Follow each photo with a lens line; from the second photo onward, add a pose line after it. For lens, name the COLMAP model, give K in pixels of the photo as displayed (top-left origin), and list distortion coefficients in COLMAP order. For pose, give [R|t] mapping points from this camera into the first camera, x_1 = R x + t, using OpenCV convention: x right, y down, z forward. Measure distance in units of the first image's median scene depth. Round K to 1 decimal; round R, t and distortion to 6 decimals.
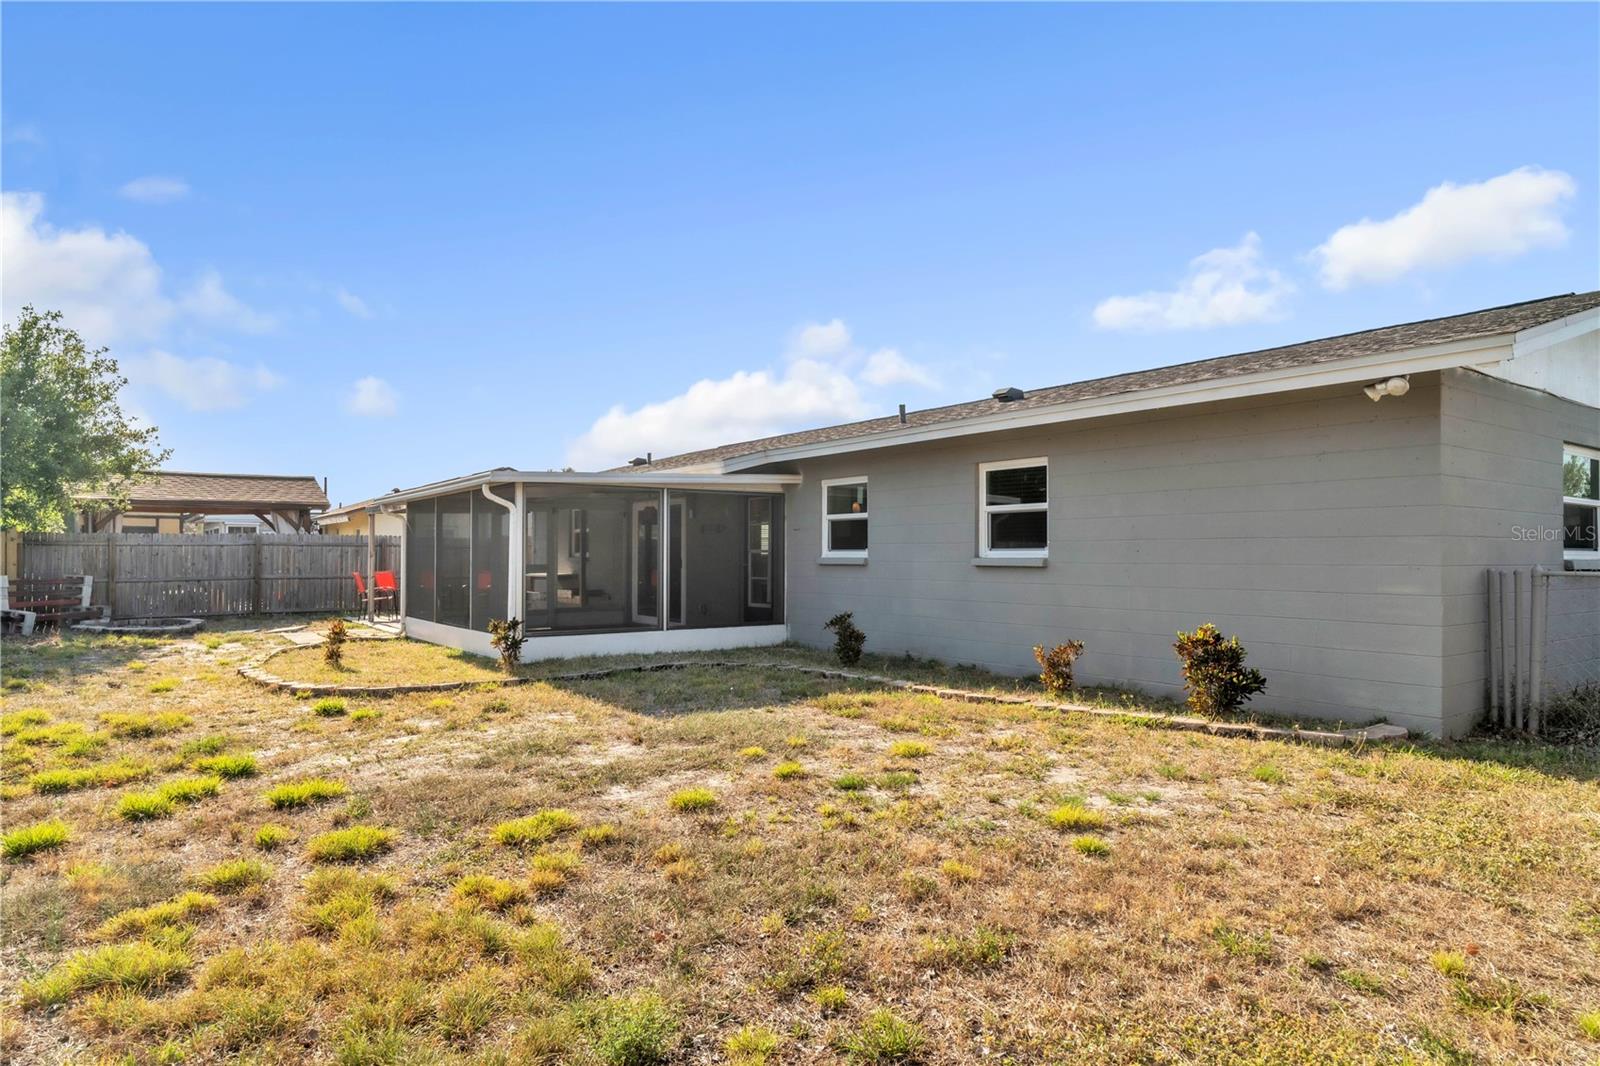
lens RADIAL K [[951.1, 0, 804.3], [0, 951.1, 516.5], [0, 0, 1]] dist [-0.002655, 0.002340]
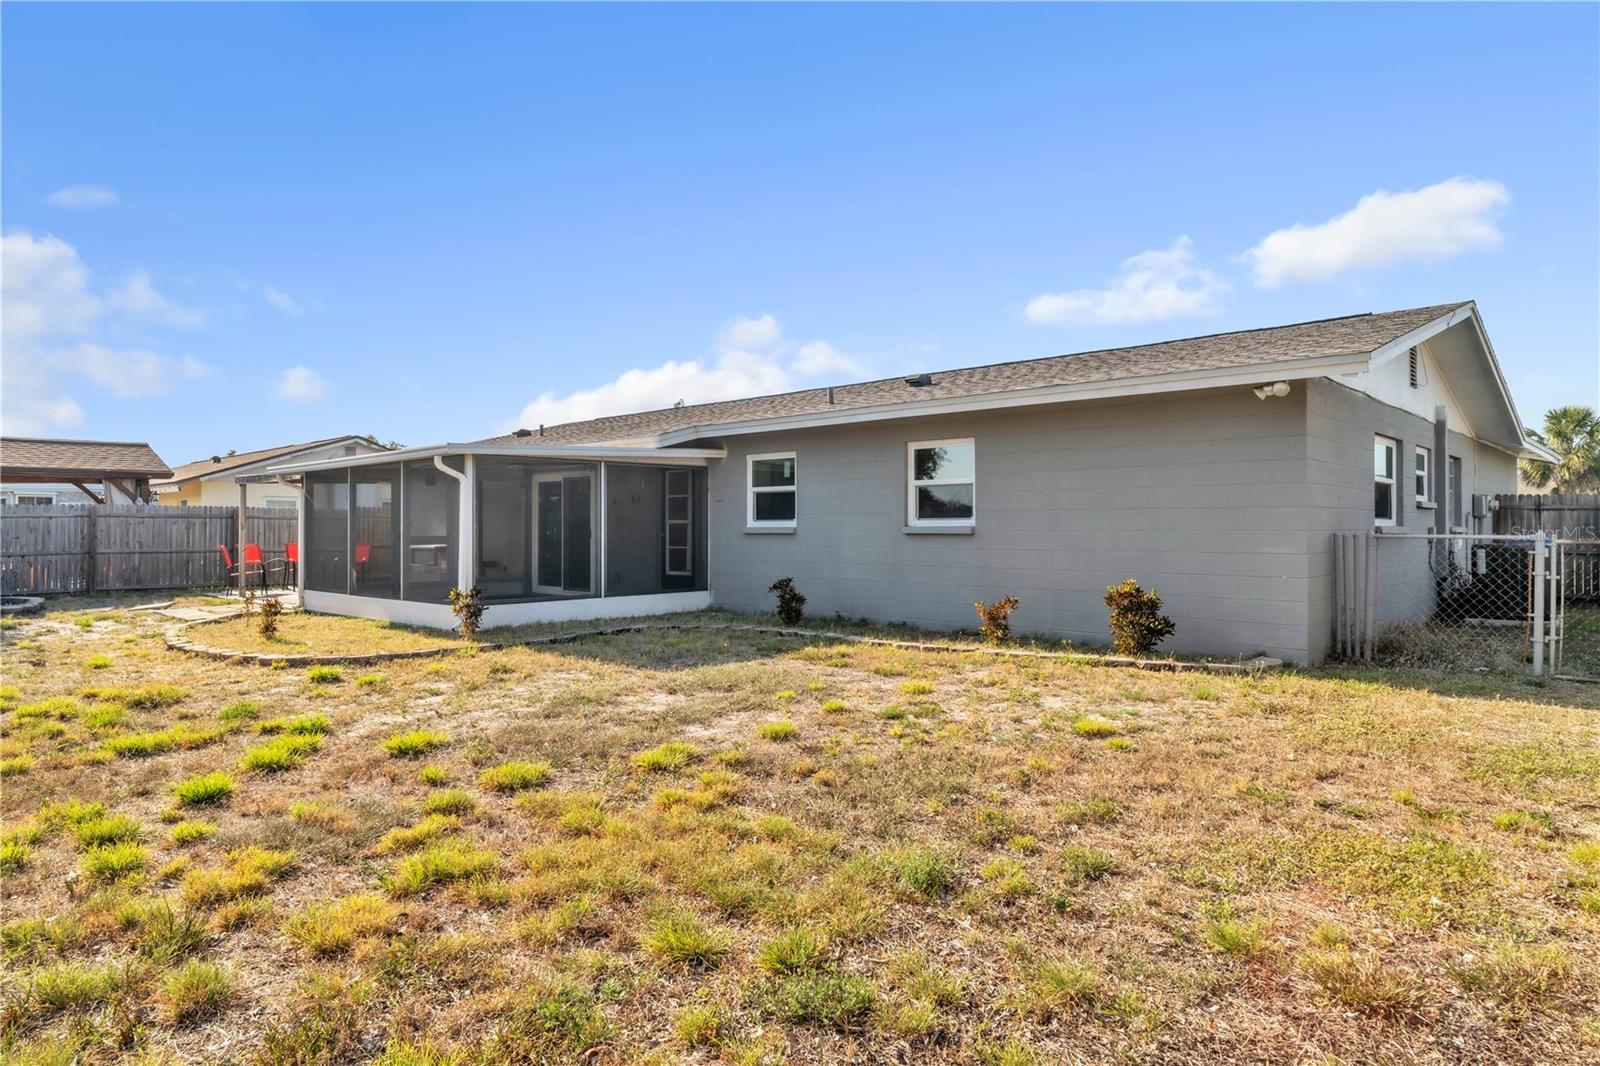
lens RADIAL K [[951.1, 0, 804.3], [0, 951.1, 516.5], [0, 0, 1]] dist [-0.002655, 0.002340]
pose [[0.981248, -0.001025, 0.192747, -0.148934], [-0.004728, 0.999557, 0.029382, -0.001053], [-0.192691, -0.029743, 0.980809, -0.073128]]
